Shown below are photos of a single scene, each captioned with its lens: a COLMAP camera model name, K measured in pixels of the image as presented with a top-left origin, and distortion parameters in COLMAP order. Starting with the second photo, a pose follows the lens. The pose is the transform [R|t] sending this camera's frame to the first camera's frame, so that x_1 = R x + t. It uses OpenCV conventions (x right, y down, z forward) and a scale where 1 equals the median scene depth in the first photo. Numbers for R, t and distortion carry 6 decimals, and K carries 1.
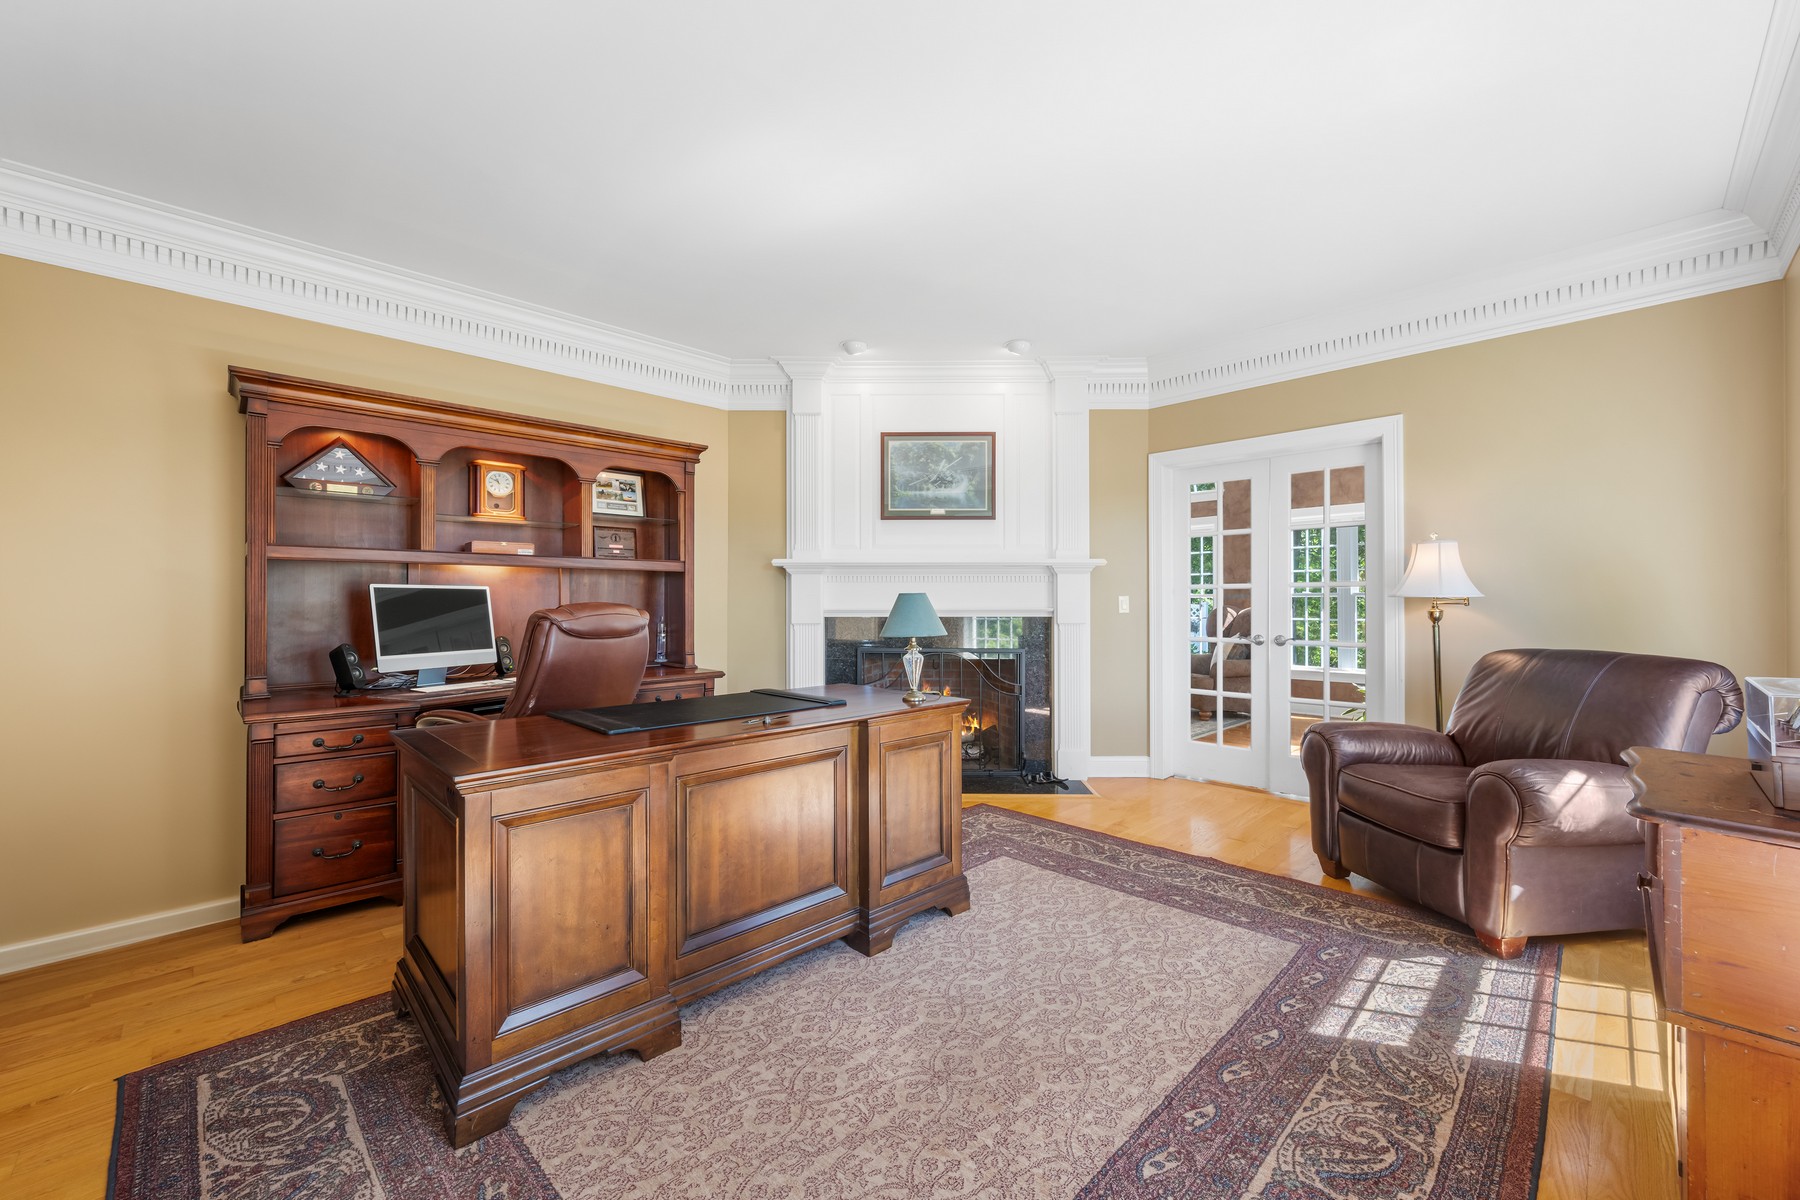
lens RADIAL K [[705.9, 0, 900.6], [0, 705.9, 604.2], [0, 0, 1]] dist [0.001540, 0.000188]
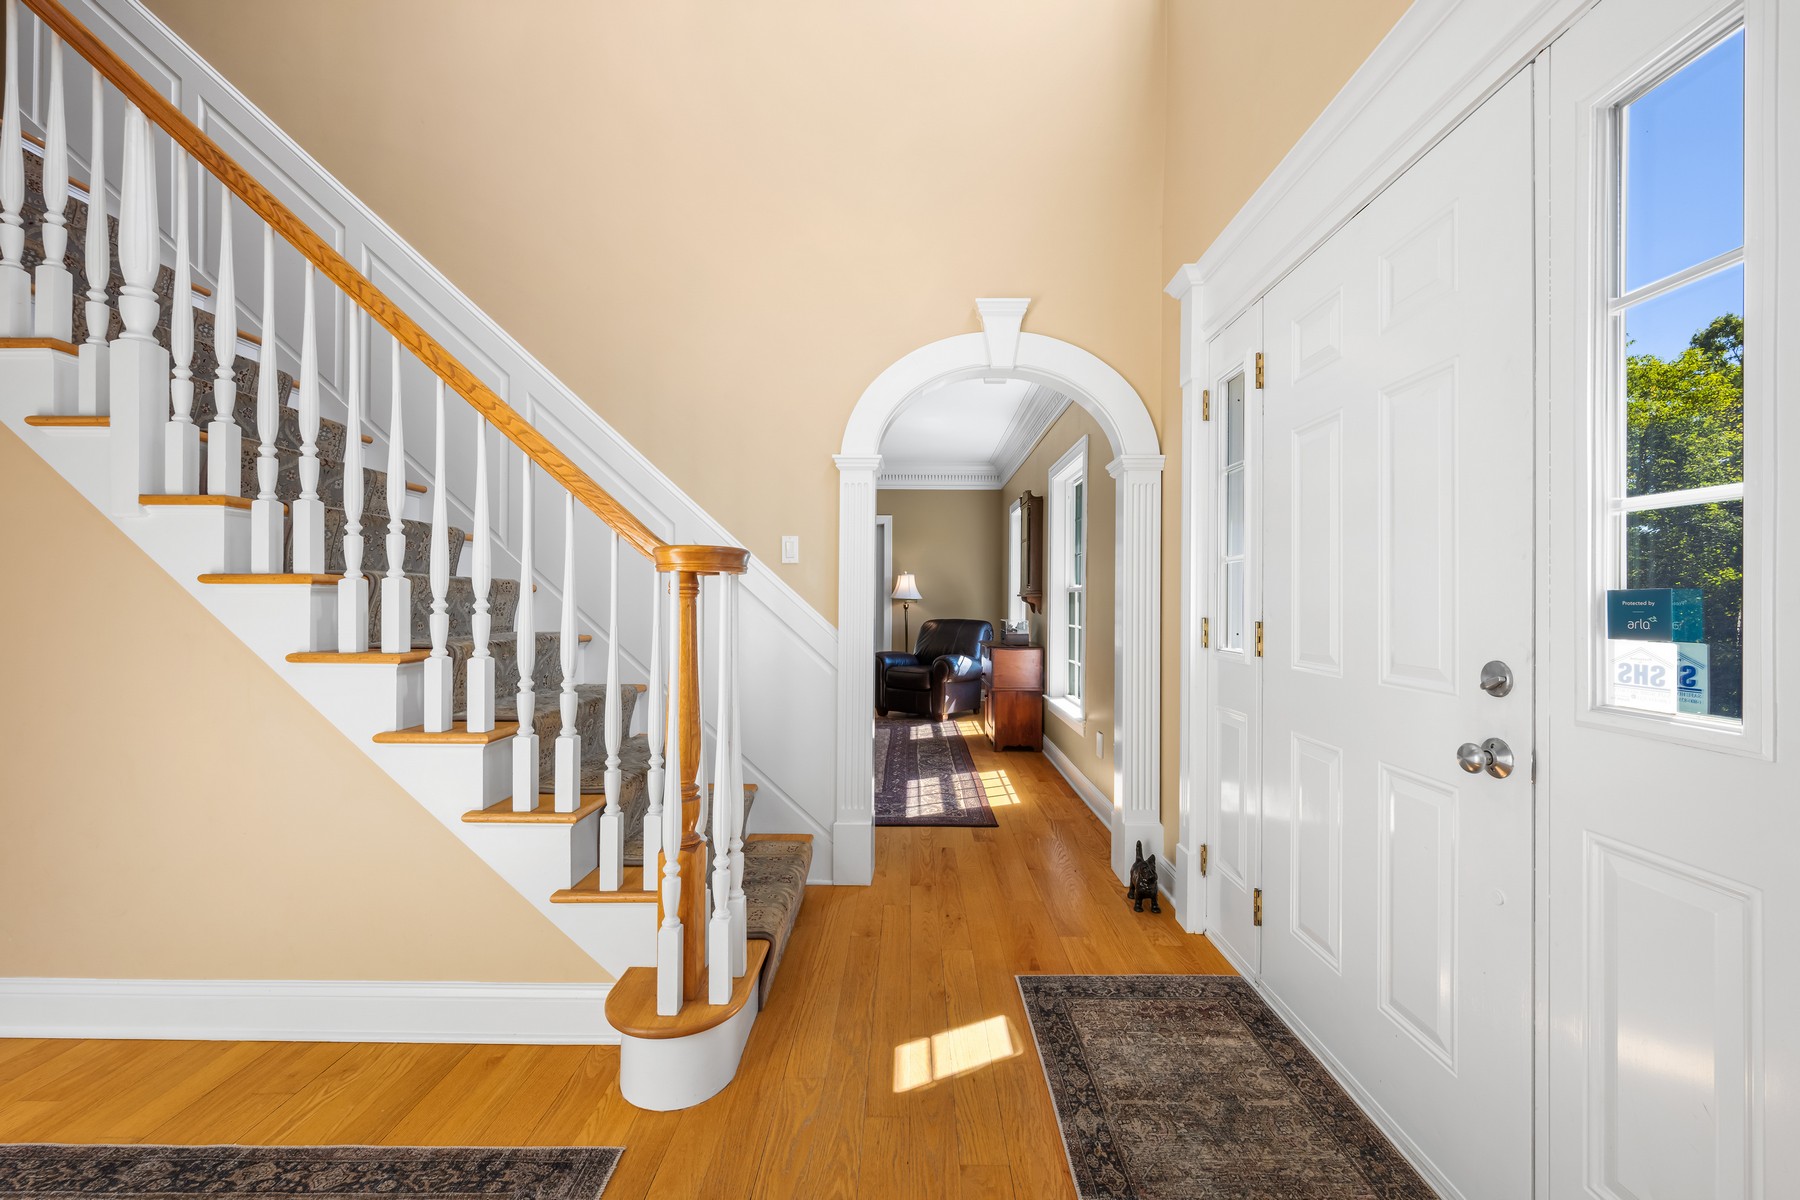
lens RADIAL K [[705.9, 0, 897.0], [0, 705.9, 605.6], [0, 0, 1]] dist [0.001540, 0.000188]
pose [[0.704004, 0.010684, 0.710115, -1.019642], [-0.010329, 0.999935, -0.004804, 0.027200], [-0.710121, -0.003953, 0.704069, -0.680805]]
